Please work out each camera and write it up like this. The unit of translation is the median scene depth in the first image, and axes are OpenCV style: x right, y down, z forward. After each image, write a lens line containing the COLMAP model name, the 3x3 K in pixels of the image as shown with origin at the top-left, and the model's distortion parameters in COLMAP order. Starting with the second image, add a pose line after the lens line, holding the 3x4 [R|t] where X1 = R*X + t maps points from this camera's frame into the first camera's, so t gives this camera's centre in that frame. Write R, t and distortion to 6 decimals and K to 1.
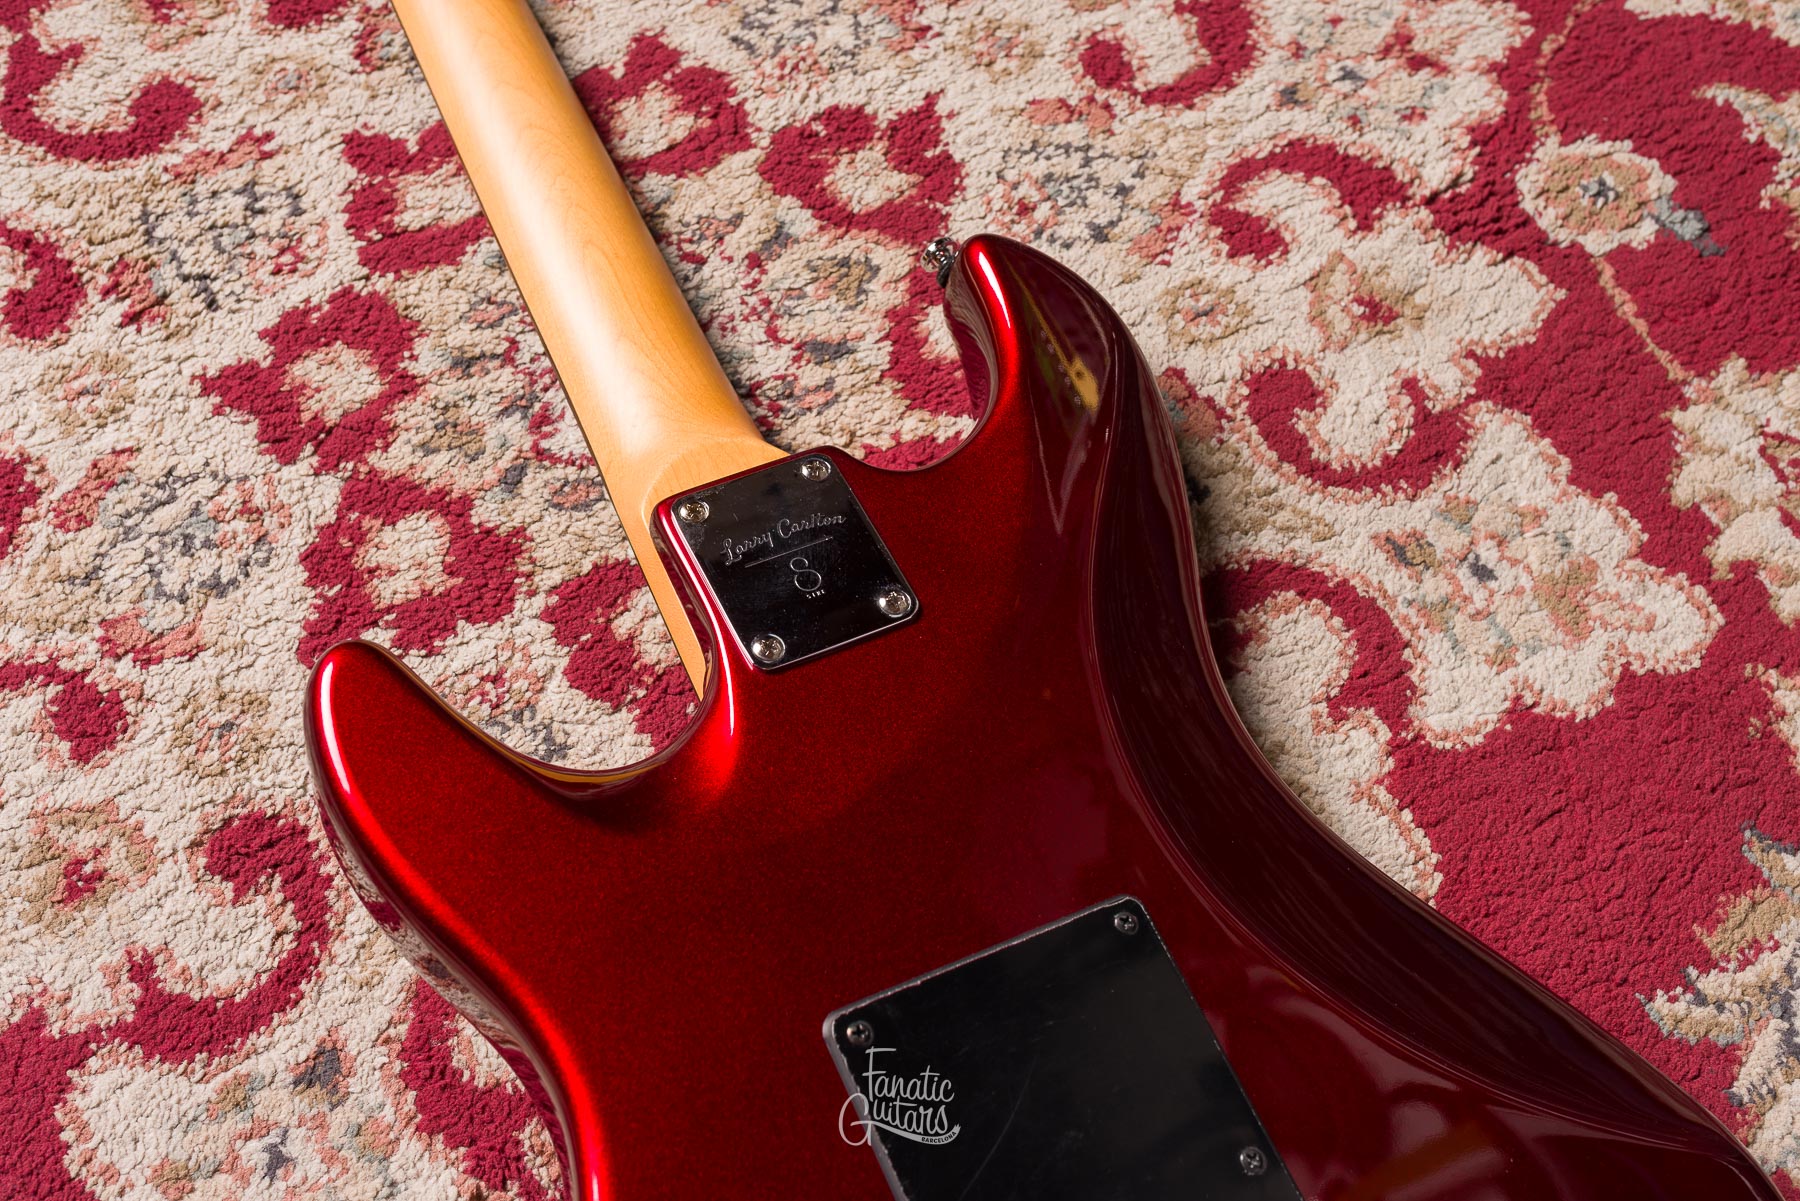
lens RADIAL K [[1787.7, 0, 906.6], [0, 1787.7, 586.7], [0, 0, 1]] dist [0.001115, 0.000000]
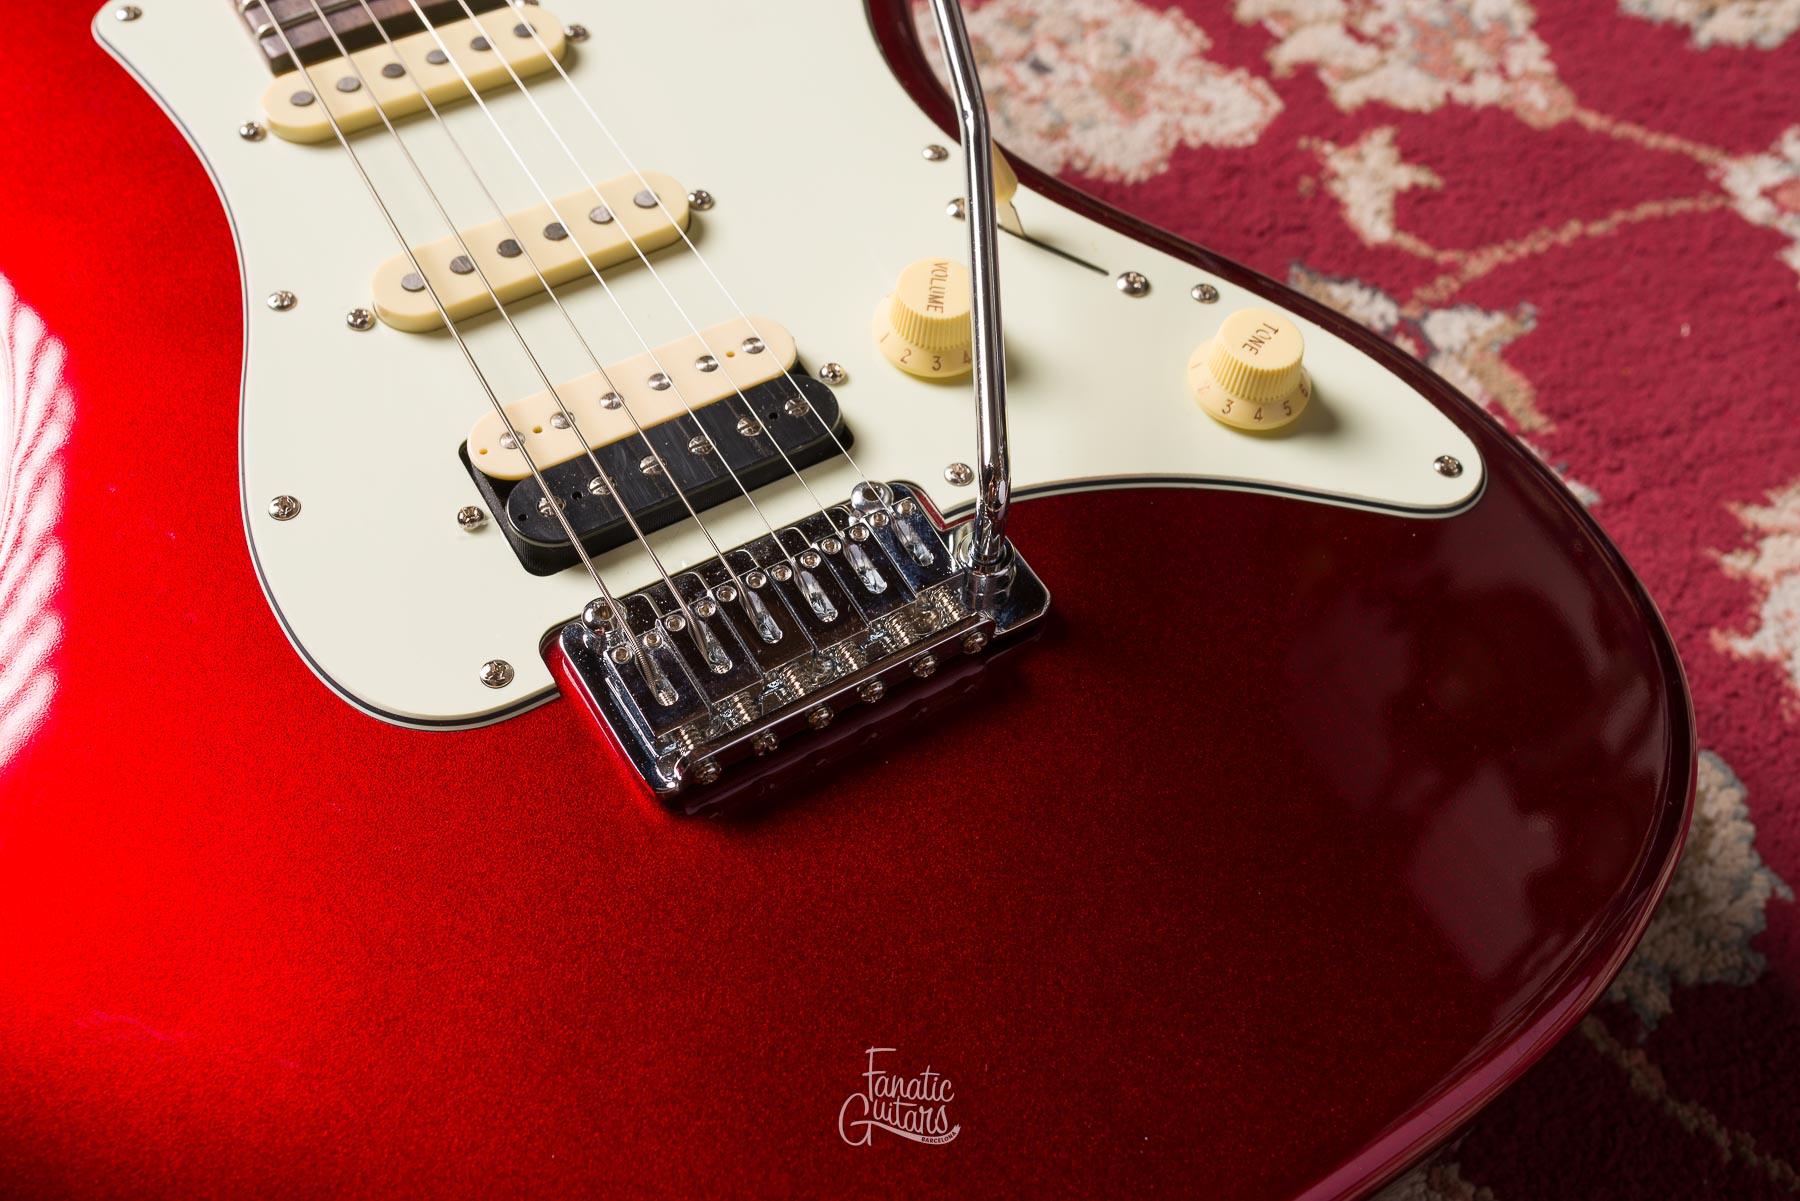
lens RADIAL K [[1787.7, 0, 893.9], [0, 1787.7, 605.0], [0, 0, 1]] dist [0.001115, 0.000000]
pose [[0.998743, -0.018615, 0.046530, 0.184325], [0.024106, 0.992434, -0.120392, 0.391658], [-0.043937, 0.121362, 0.991635, 0.059311]]
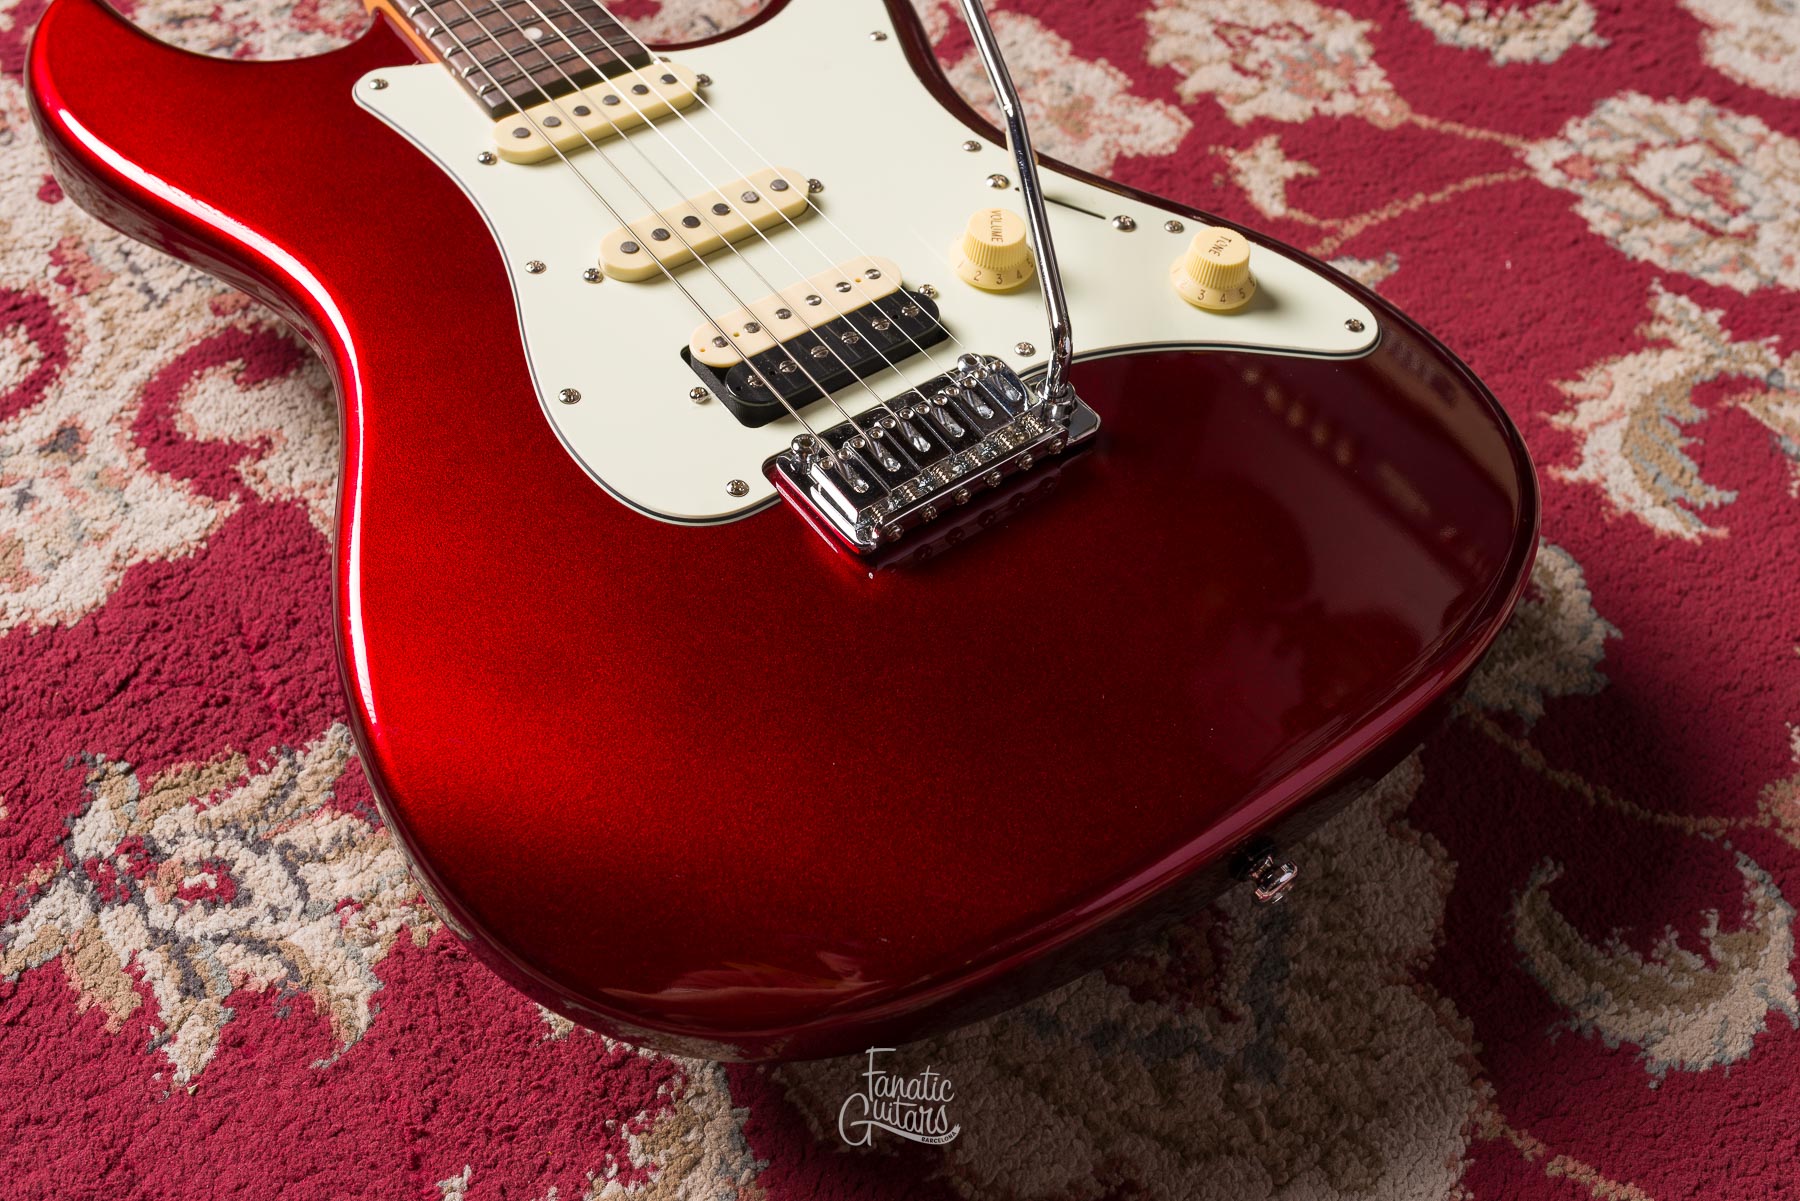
lens RADIAL K [[1787.7, 0, 905.9], [0, 1787.7, 584.9], [0, 0, 1]] dist [0.001115, 0.000000]
pose [[0.988715, -0.091425, 0.118676, 0.065896], [0.112789, 0.975663, -0.188042, 0.542769], [-0.098596, 0.199305, 0.974965, -0.167717]]
